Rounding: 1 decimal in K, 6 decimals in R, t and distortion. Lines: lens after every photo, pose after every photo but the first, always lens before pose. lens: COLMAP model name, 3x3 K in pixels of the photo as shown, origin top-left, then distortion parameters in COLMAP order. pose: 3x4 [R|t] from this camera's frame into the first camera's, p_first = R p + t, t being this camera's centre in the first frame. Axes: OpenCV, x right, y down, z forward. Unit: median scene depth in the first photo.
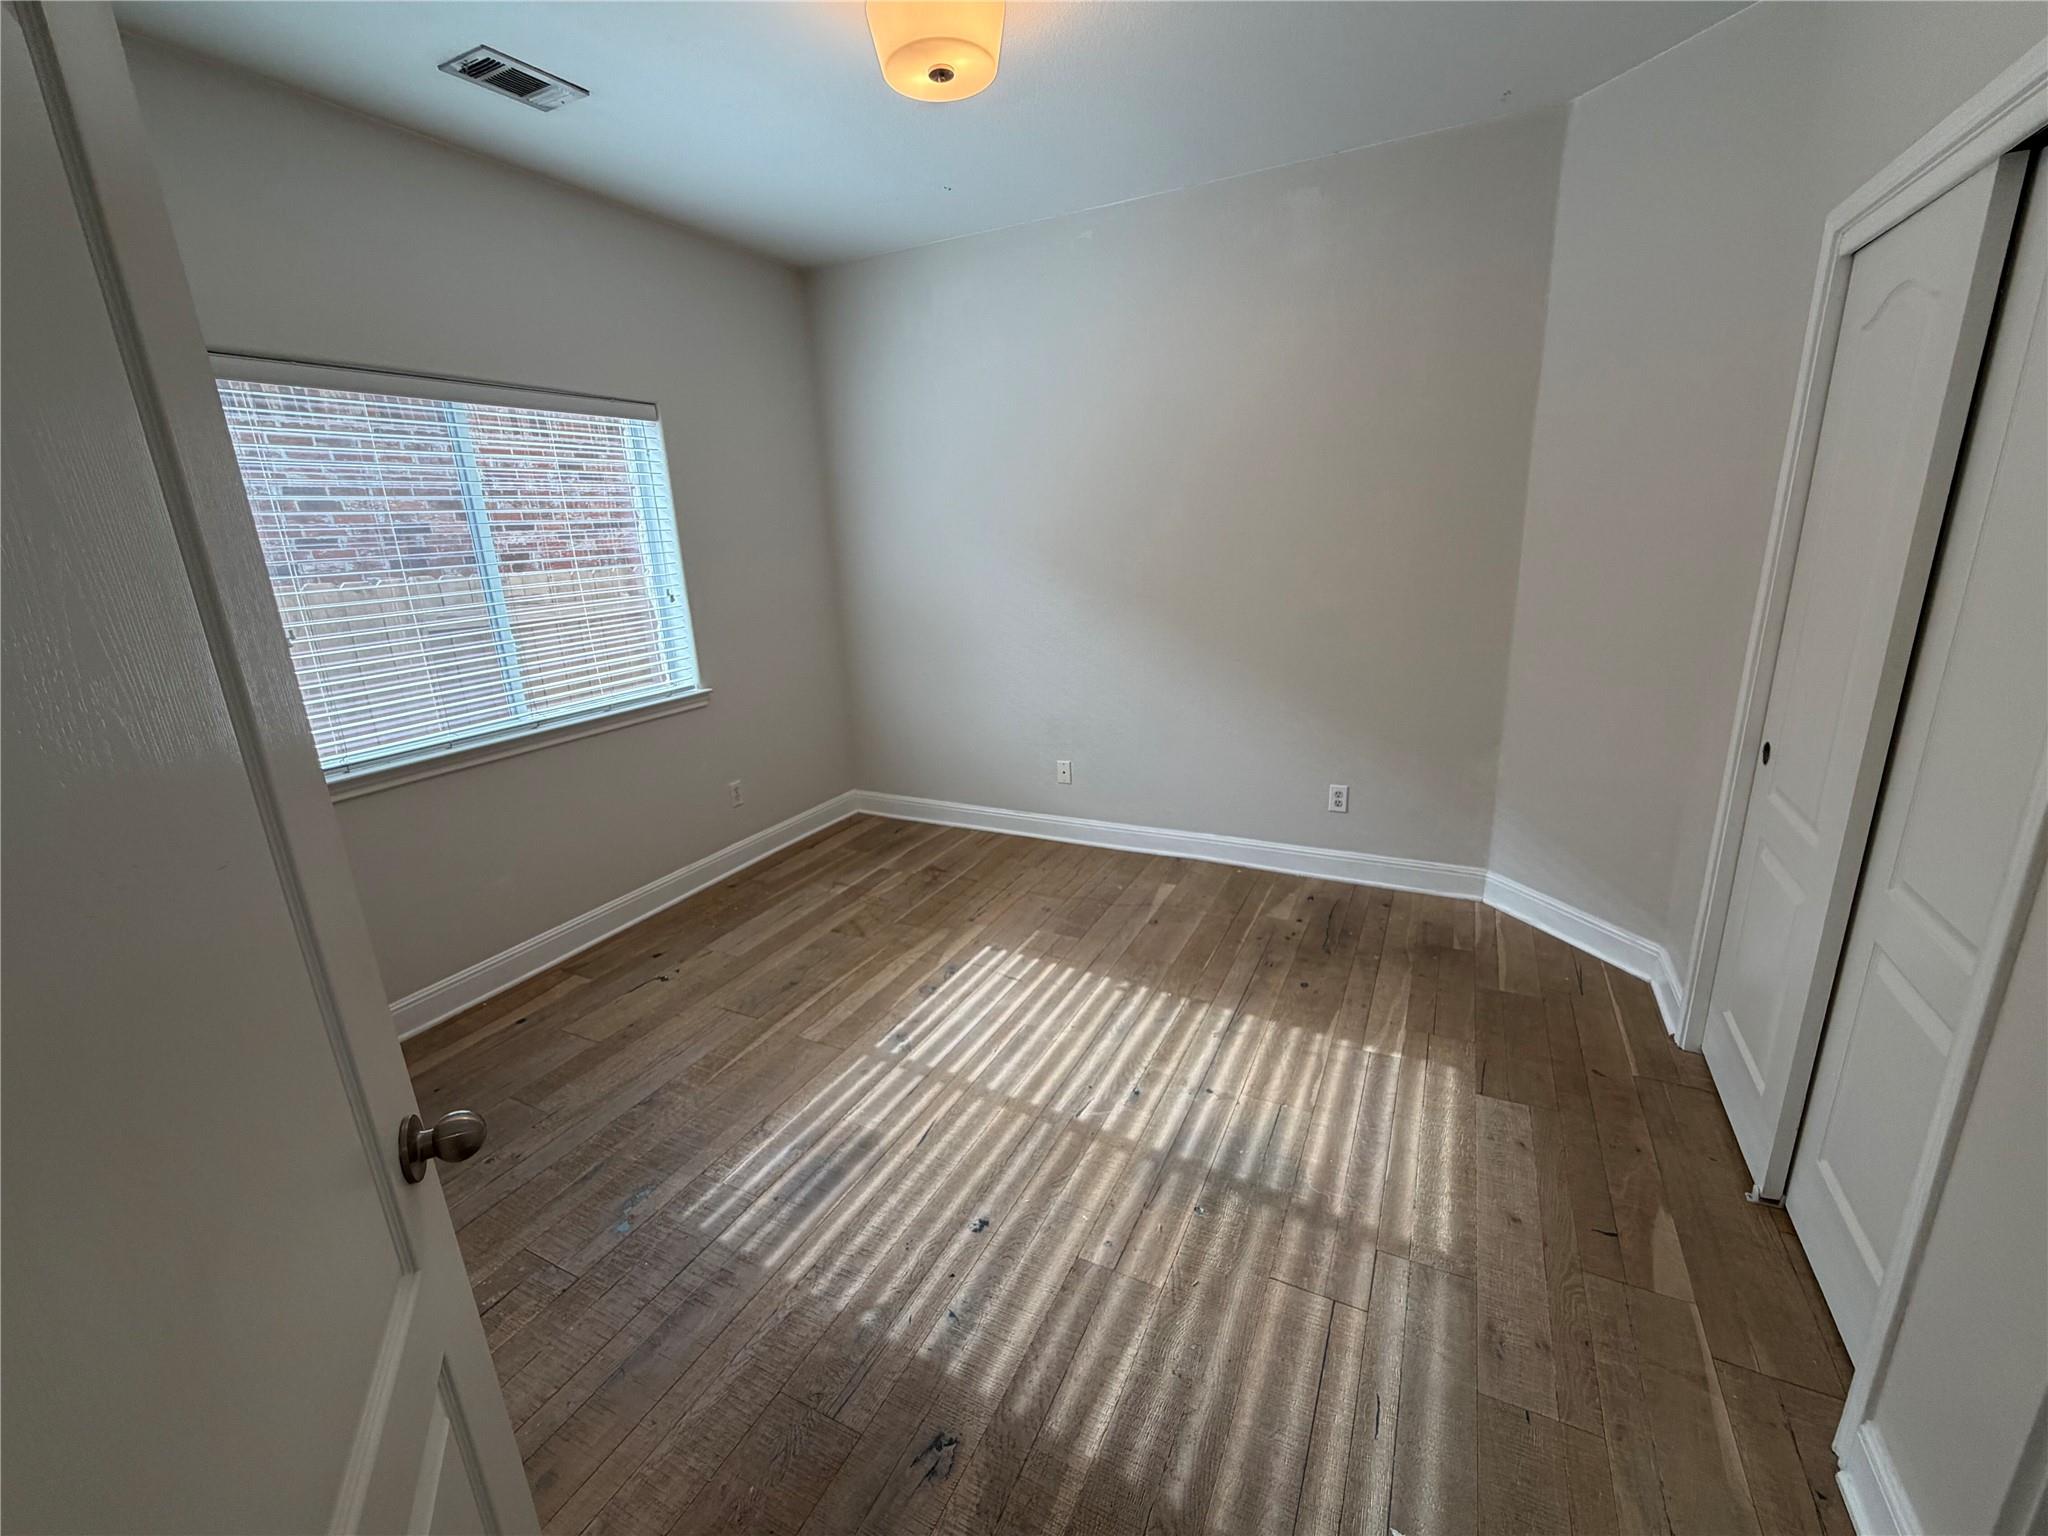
lens RADIAL K [[845.5, 0, 1024.0], [0, 845.5, 768.0], [0, 0, 1]] dist [-0.000236, 0.000706]
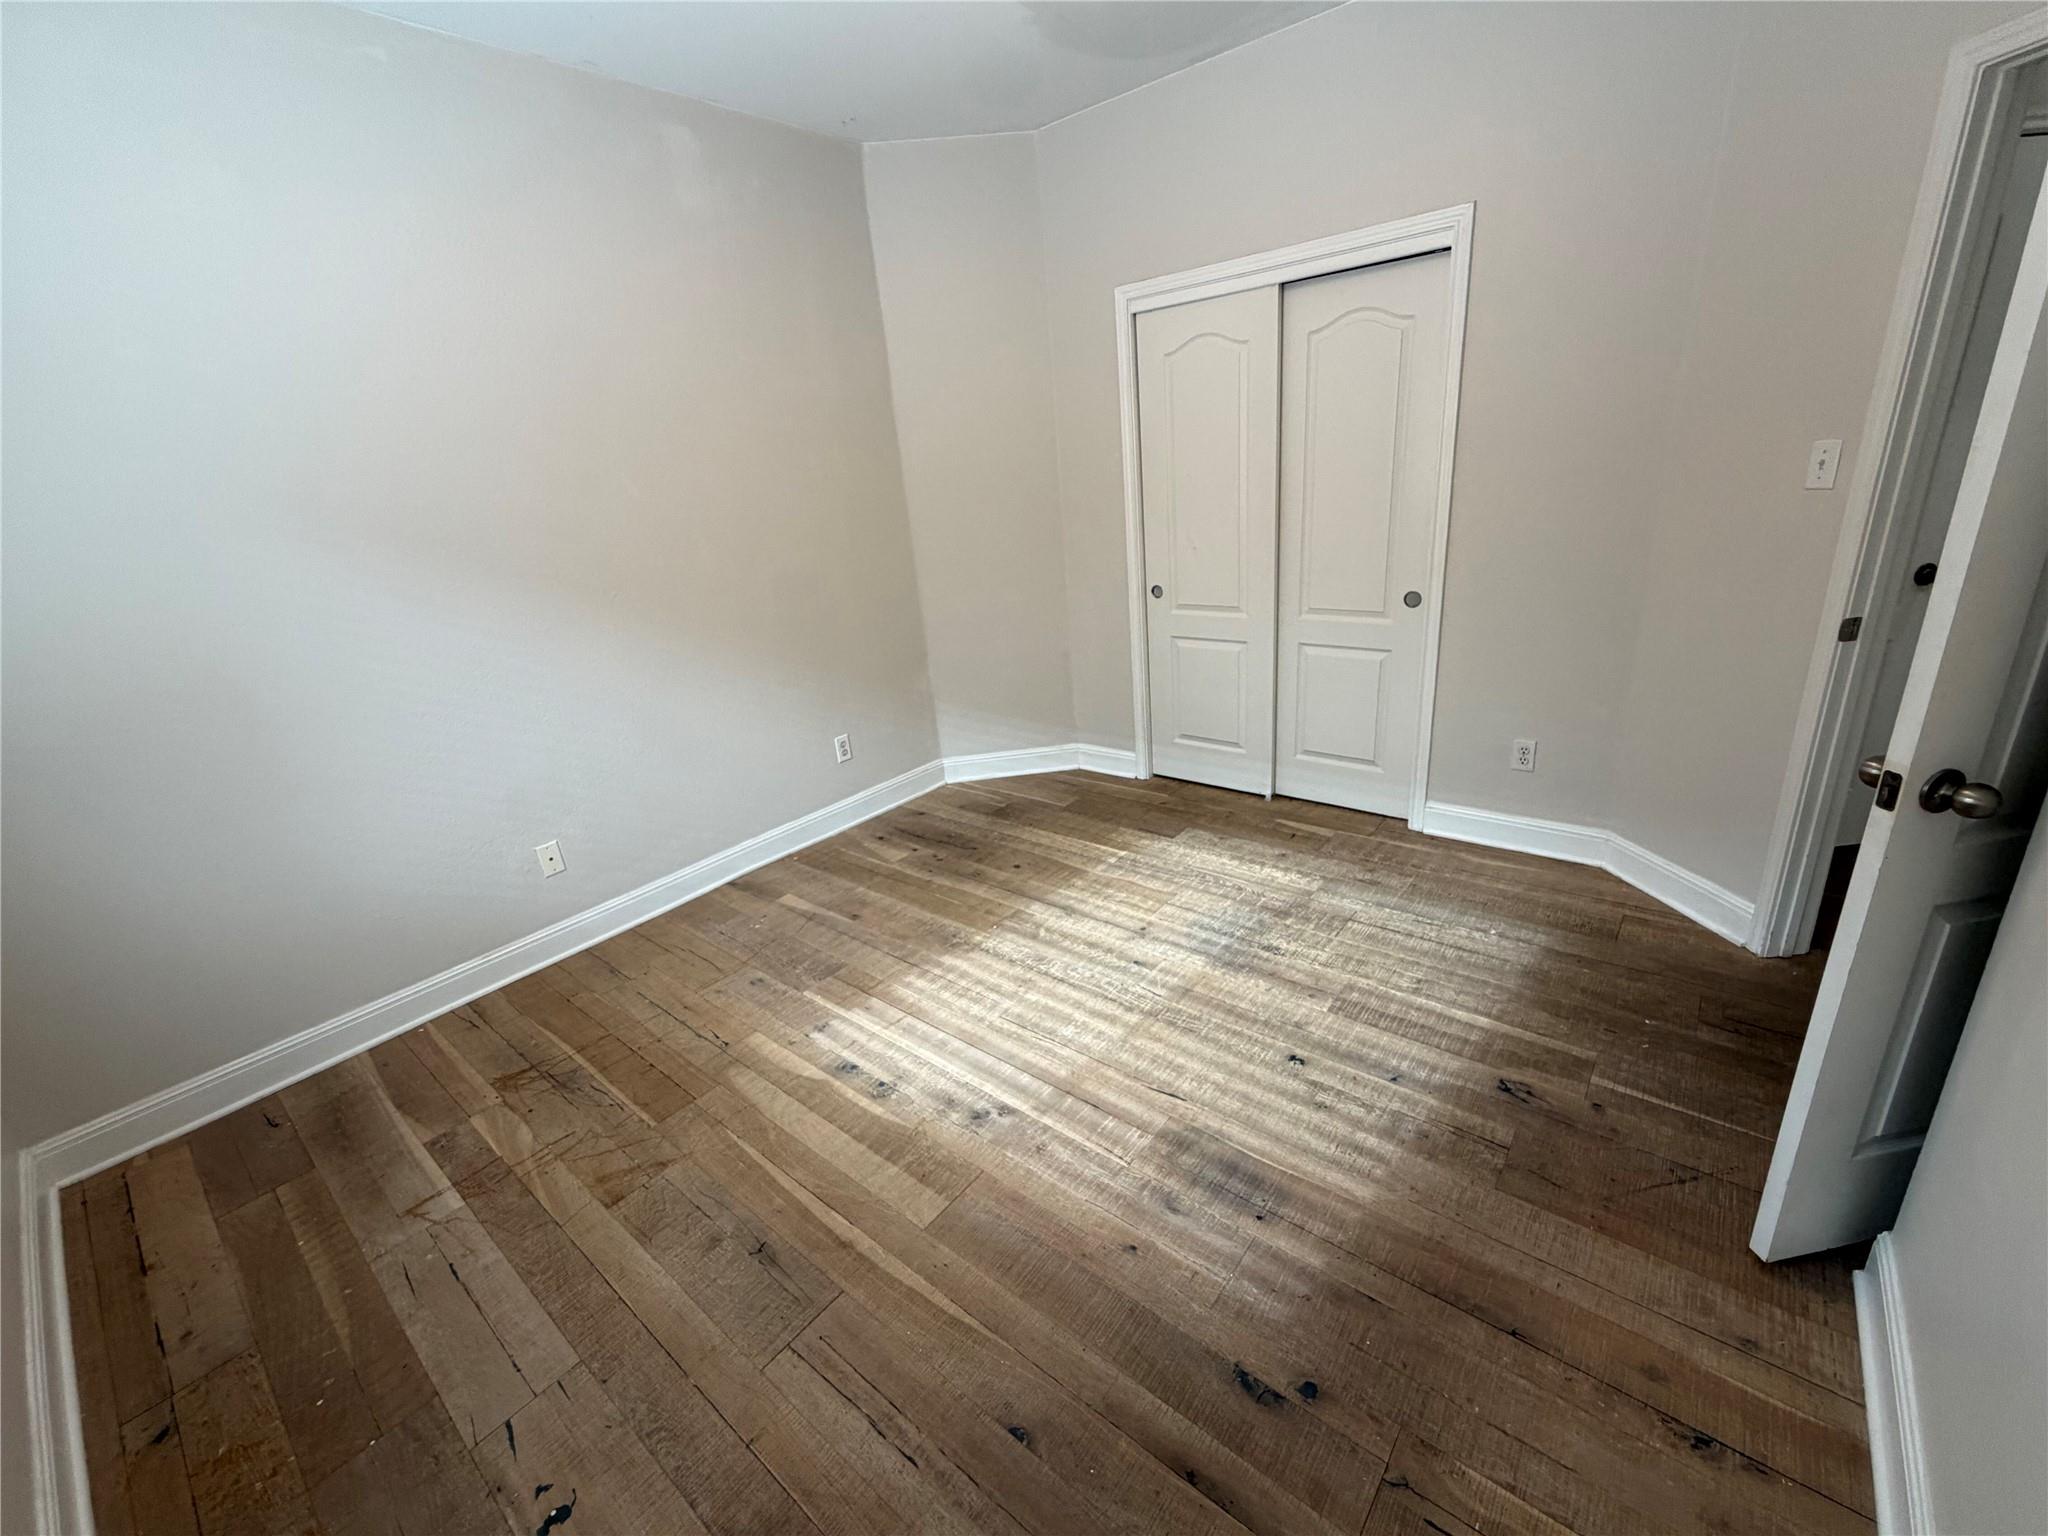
lens RADIAL K [[845.5, 0, 1024.0], [0, 845.5, 768.0], [0, 0, 1]] dist [-0.000236, 0.000706]
pose [[0.225089, -0.309807, 0.923772, -0.601901], [0.338025, 0.914047, 0.224181, -0.109106], [-0.913824, 0.261797, 0.310464, 0.502128]]
